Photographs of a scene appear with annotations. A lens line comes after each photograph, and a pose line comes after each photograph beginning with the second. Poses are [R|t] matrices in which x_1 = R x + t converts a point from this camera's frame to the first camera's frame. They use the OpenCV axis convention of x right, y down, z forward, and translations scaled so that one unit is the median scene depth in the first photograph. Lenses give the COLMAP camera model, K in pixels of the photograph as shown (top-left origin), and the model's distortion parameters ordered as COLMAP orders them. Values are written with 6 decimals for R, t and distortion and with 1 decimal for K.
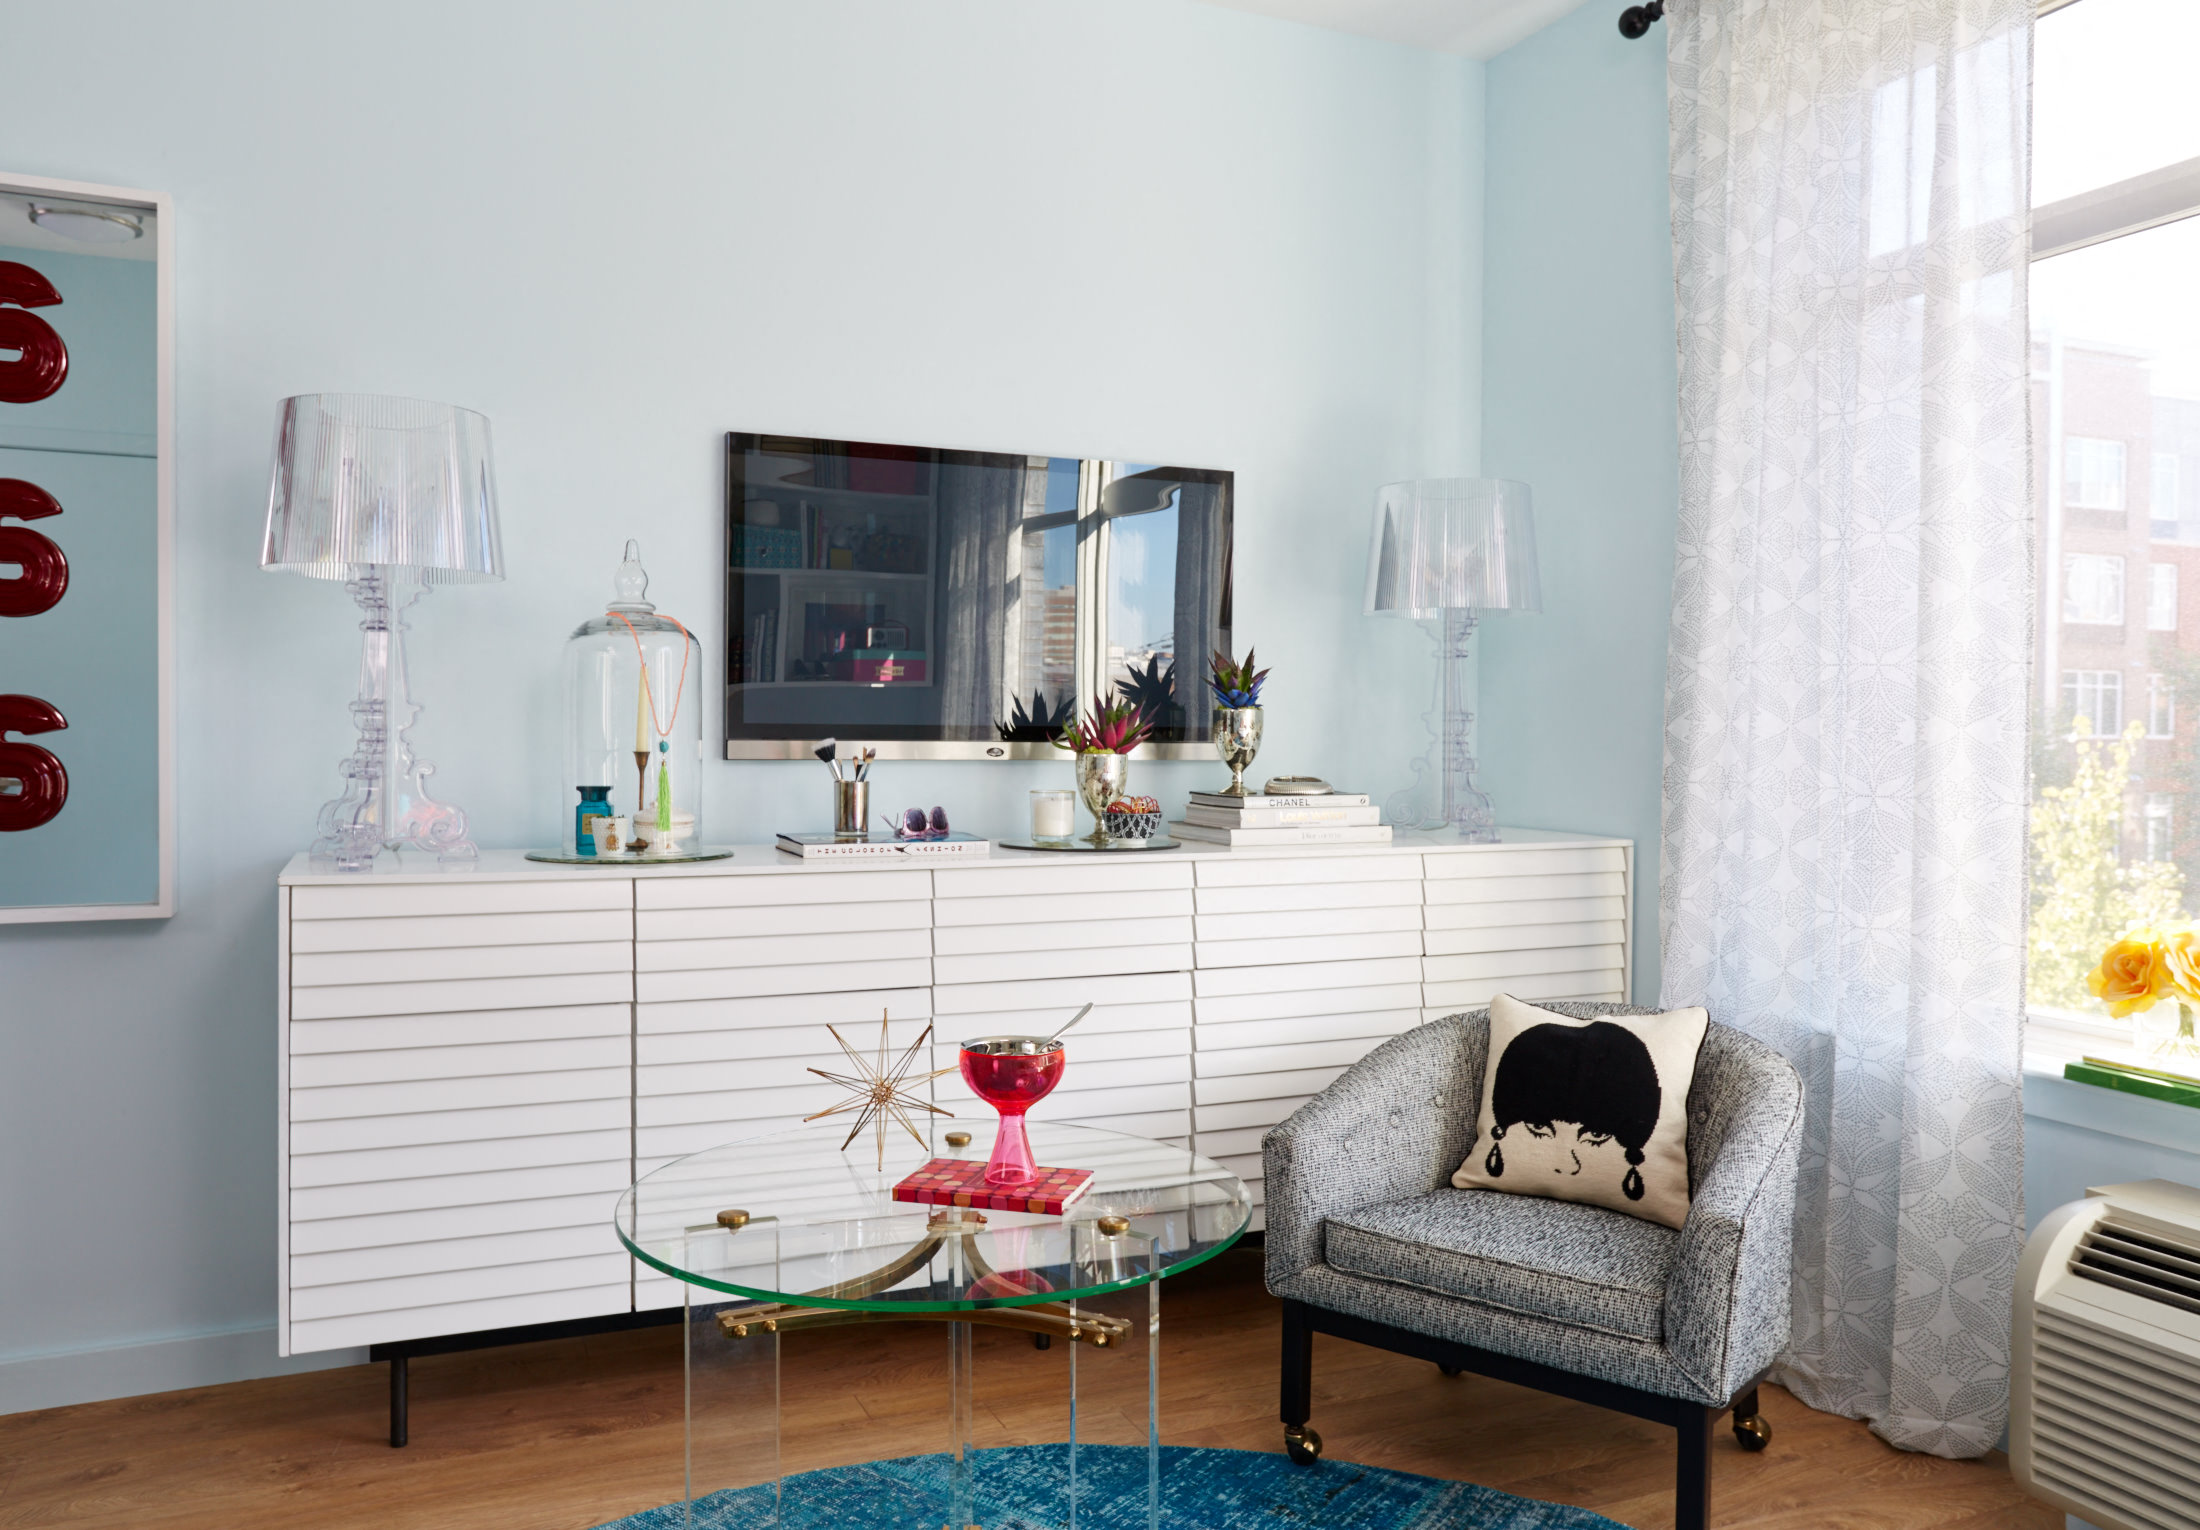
lens RADIAL K [[1593.4, 0, 1100.0], [0, 1593.4, 765.0], [0, 0, 1]] dist [-0.000595, -0.000232]
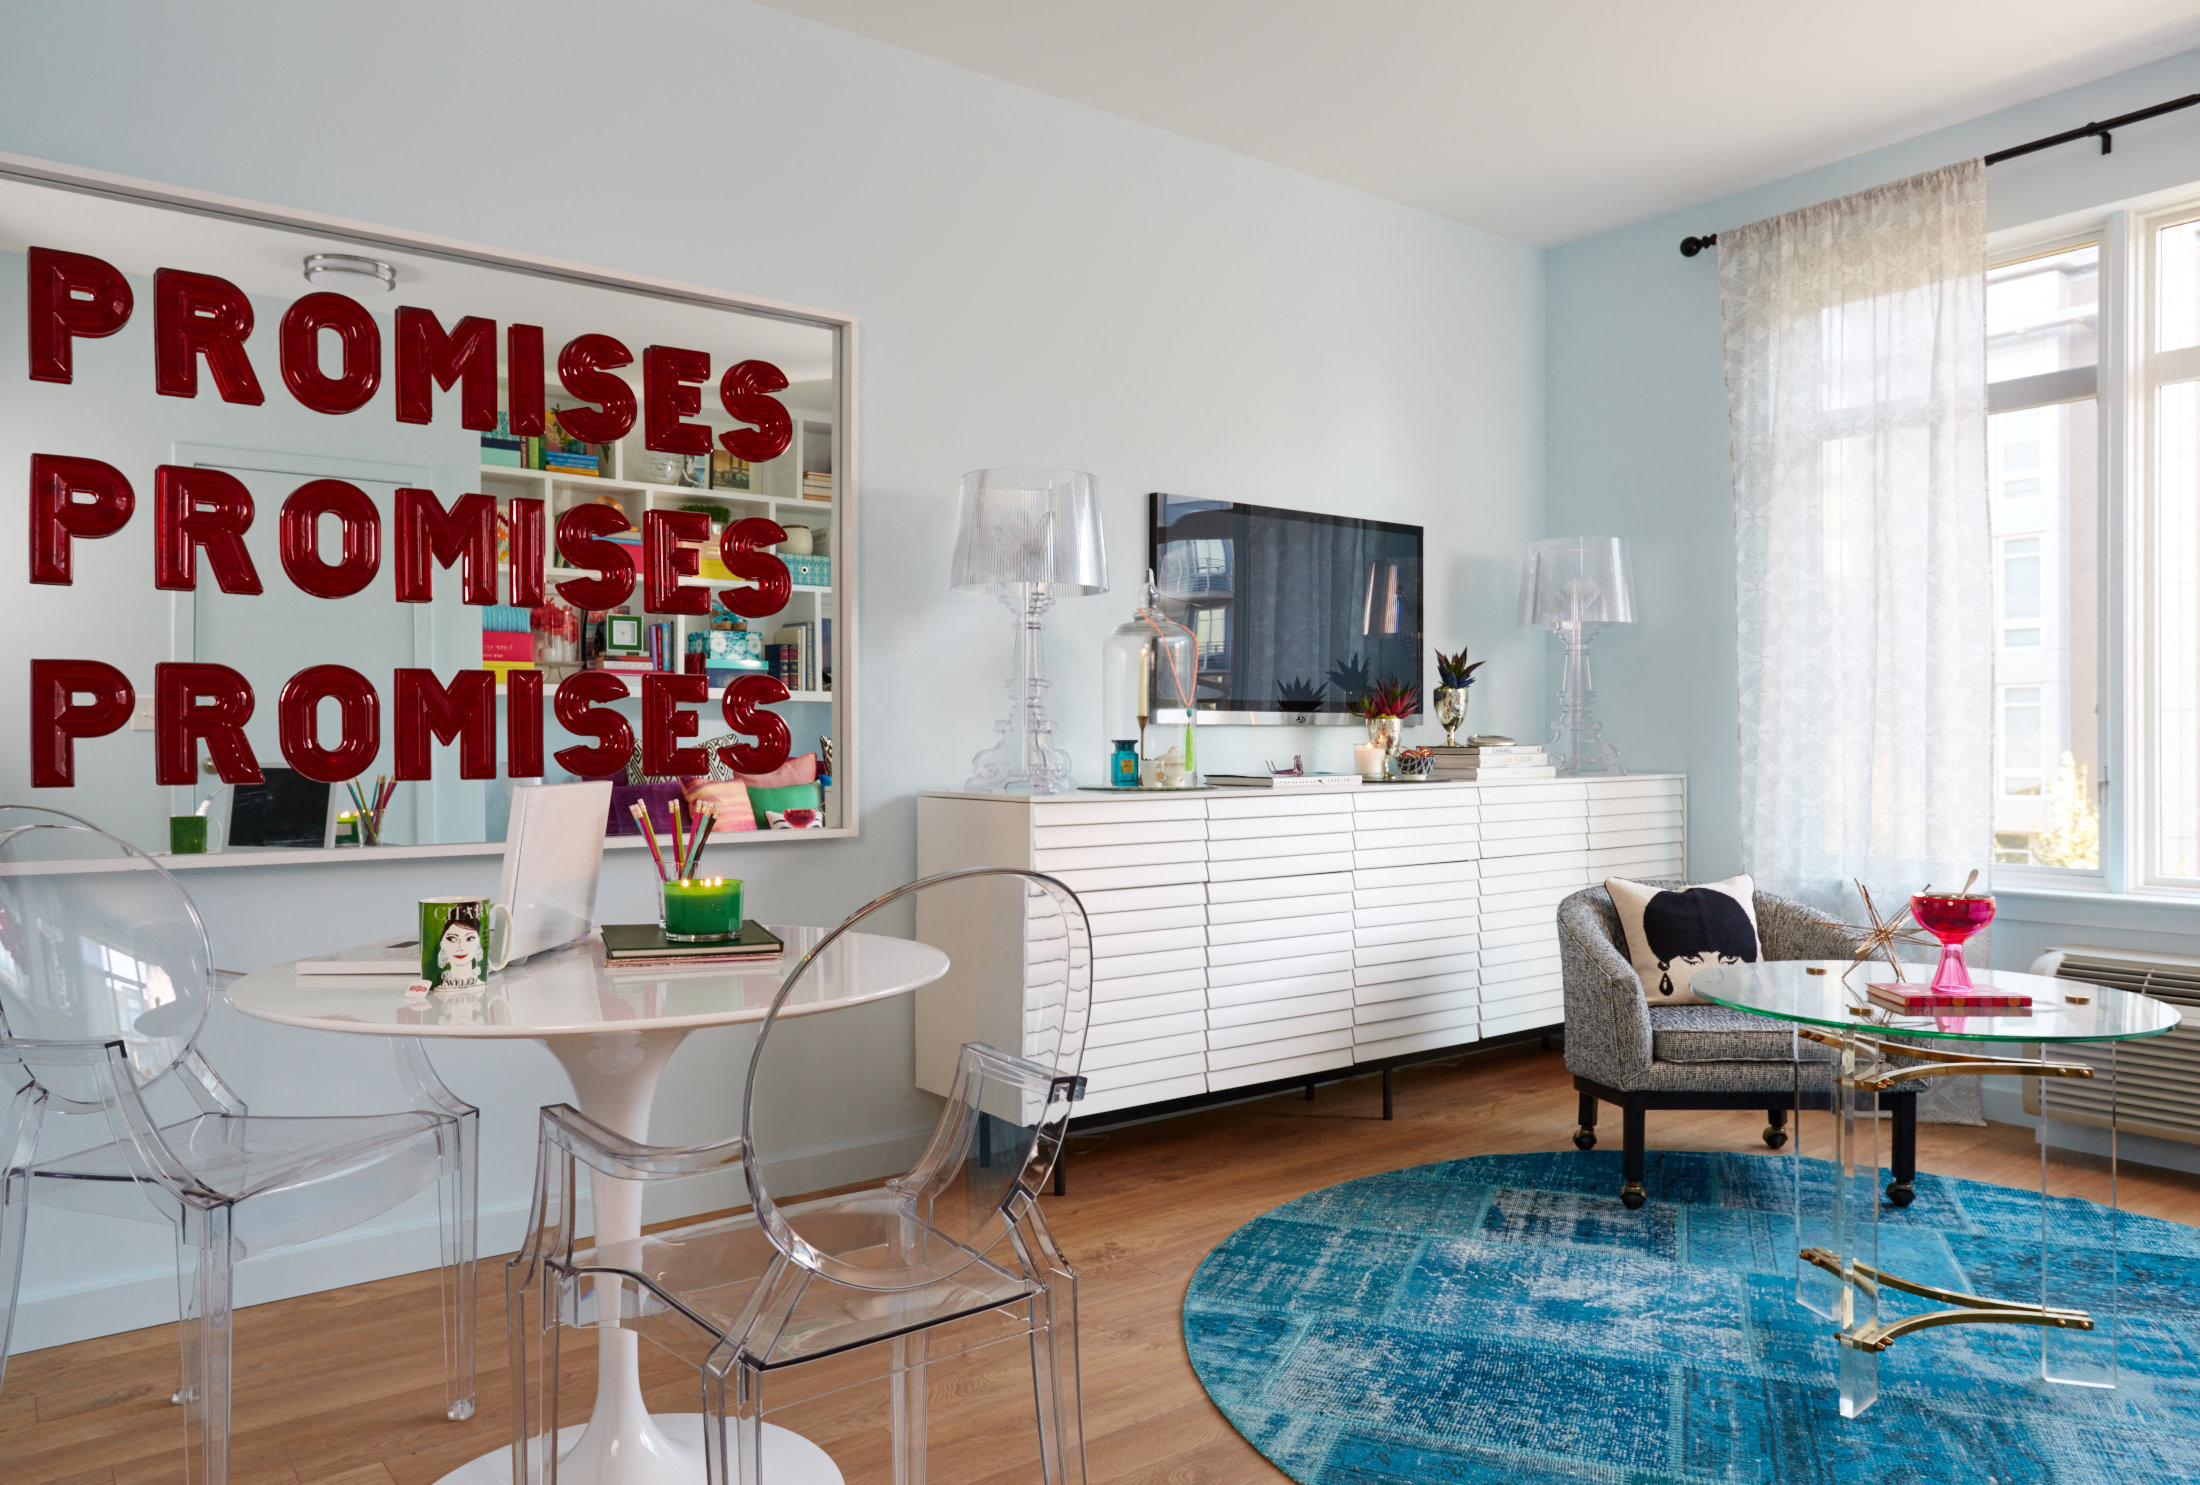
lens RADIAL K [[1502.9, 0, 1100.0], [0, 1502.9, 742.5], [0, 0, 1]] dist [-0.010463, -0.001336]
pose [[0.969249, -0.012292, 0.245774, -0.607745], [0.017470, 0.999669, -0.018900, 0.037040], [-0.245460, 0.022612, 0.969143, -0.275468]]
